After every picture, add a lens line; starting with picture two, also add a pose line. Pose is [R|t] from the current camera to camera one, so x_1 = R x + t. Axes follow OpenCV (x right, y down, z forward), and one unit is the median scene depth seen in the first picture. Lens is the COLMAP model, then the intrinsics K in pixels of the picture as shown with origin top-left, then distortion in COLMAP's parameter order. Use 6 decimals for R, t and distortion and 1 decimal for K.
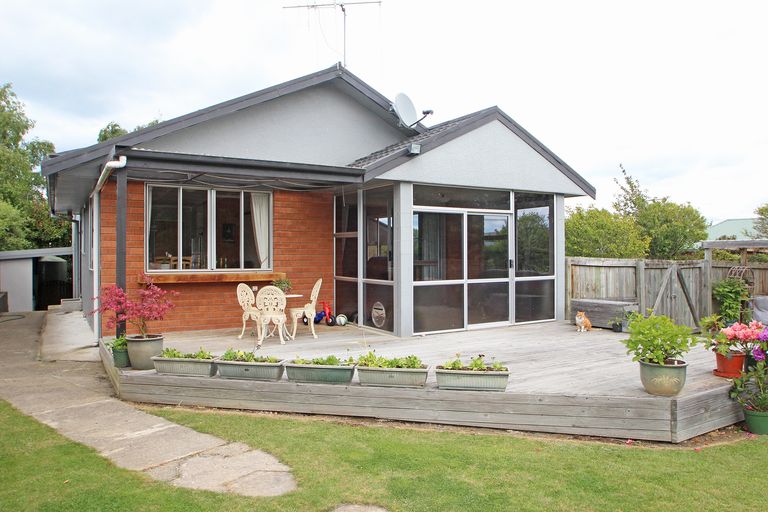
lens RADIAL K [[559.8, 0, 384.0], [0, 559.8, 256.0], [0, 0, 1]] dist [-0.038128, -0.003379]
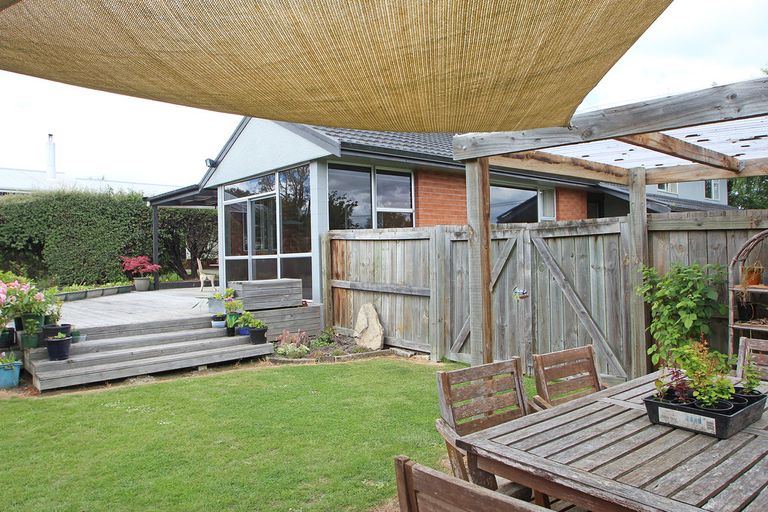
lens RADIAL K [[559.8, 0, 384.0], [0, 559.8, 256.0], [0, 0, 1]] dist [-0.038128, -0.003379]
pose [[0.164040, -0.002013, -0.986452, 1.358125], [0.019208, 0.999815, 0.001154, 0.046880], [0.986267, -0.019137, 0.164048, 1.078674]]
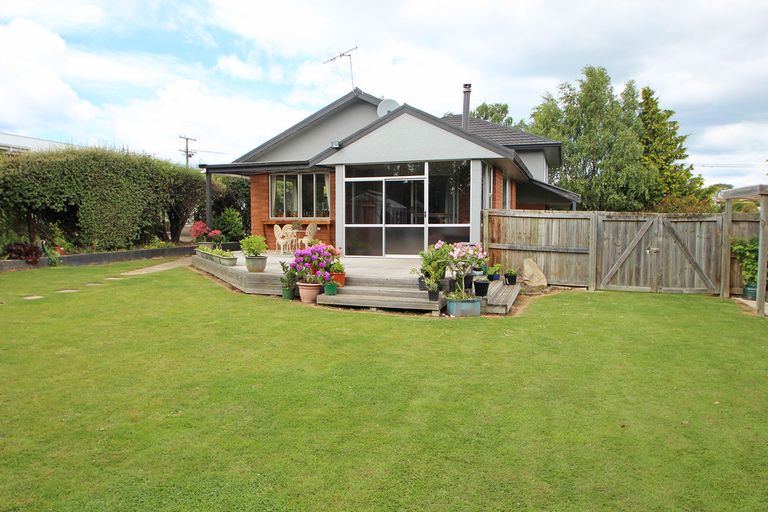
lens RADIAL K [[559.8, 0, 384.0], [0, 559.8, 256.0], [0, 0, 1]] dist [-0.038128, -0.003379]
pose [[0.627963, 0.052000, -0.776504, 1.315952], [-0.004529, 0.997993, 0.063170, 0.031656], [0.778230, -0.036152, 0.626938, 0.046724]]
